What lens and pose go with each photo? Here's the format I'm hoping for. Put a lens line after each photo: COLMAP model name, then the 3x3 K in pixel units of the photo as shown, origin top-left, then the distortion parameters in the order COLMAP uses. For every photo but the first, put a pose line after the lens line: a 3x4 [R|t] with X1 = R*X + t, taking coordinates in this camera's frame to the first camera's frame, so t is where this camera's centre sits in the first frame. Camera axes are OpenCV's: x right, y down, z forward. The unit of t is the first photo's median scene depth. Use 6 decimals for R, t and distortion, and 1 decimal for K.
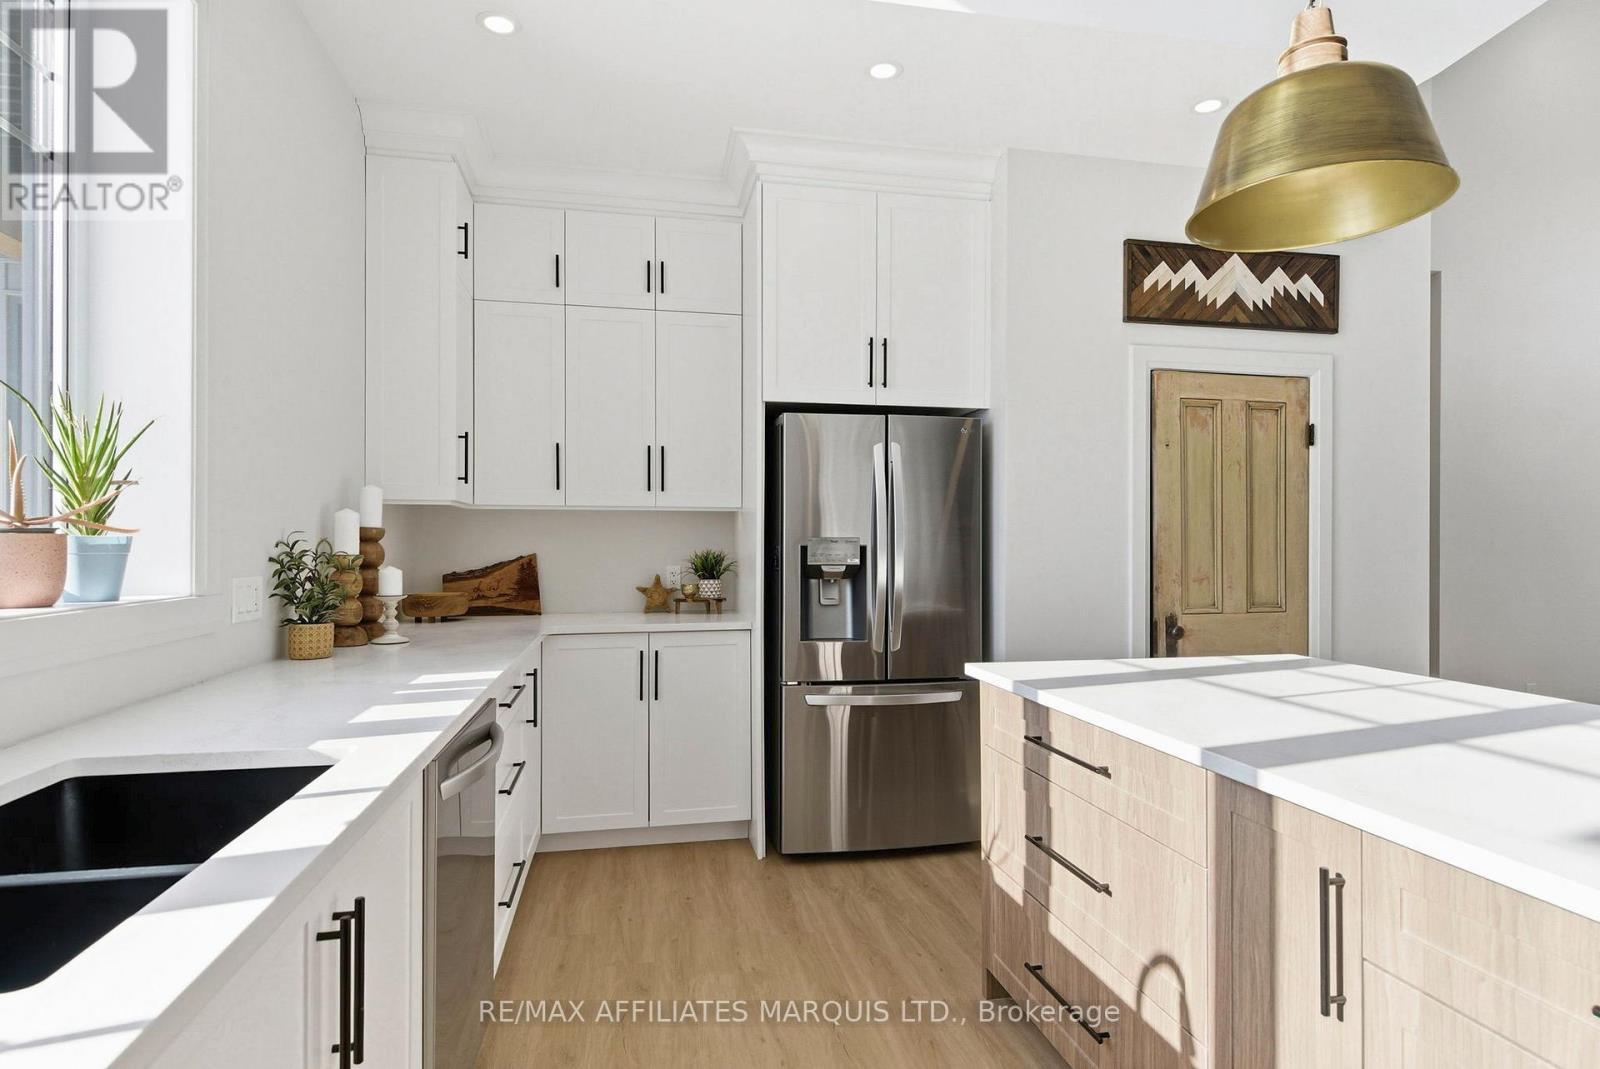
lens RADIAL K [[836.8, 0, 797.8], [0, 836.8, 547.3], [0, 0, 1]] dist [0.001131, 0.000070]
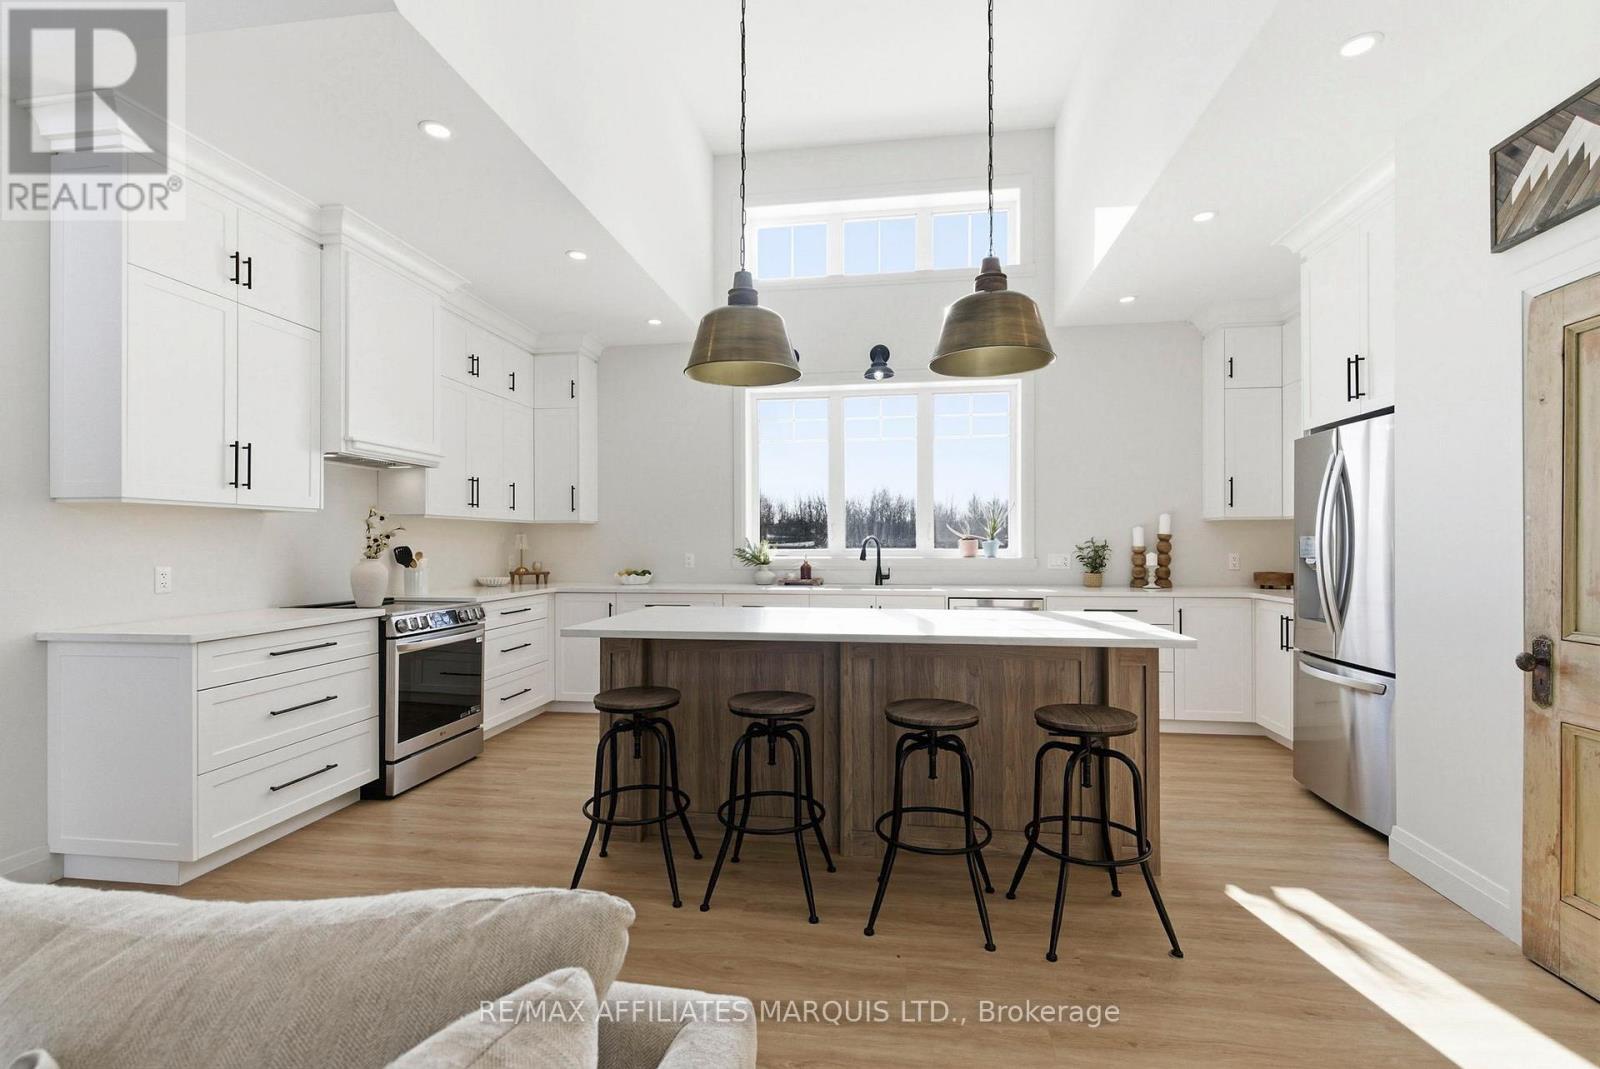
lens RADIAL K [[731.7, 0, 802.2], [0, 731.7, 541.7], [0, 0, 1]] dist [-0.000389, -0.000182]
pose [[-0.330056, -0.003451, -0.943955, 1.237831], [-0.002121, 0.999994, -0.002914, 0.002223], [0.943959, 0.001040, -0.330061, 0.610776]]
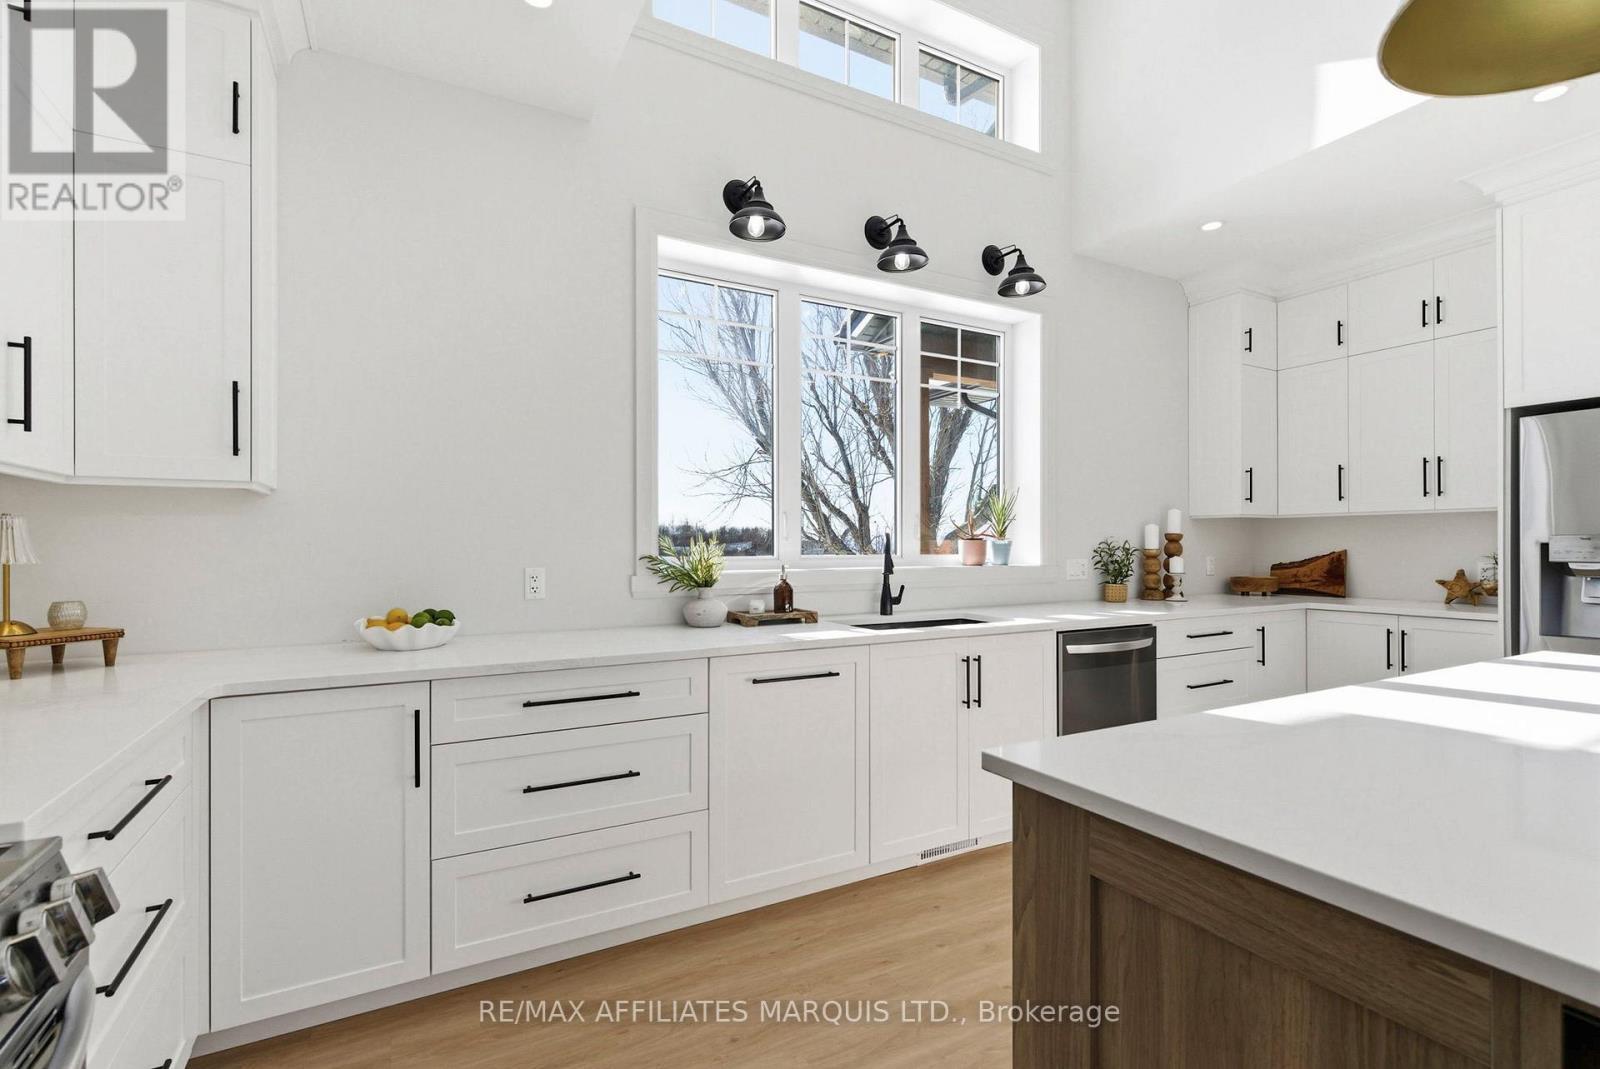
lens RADIAL K [[731.7, 0, 802.2], [0, 731.7, 541.7], [0, 0, 1]] dist [-0.000389, -0.000182]
pose [[0.302853, -0.005941, -0.953019, 0.562859], [-0.000113, 0.999980, -0.006270, 0.002382], [0.953037, 0.002007, 0.302847, -0.146984]]
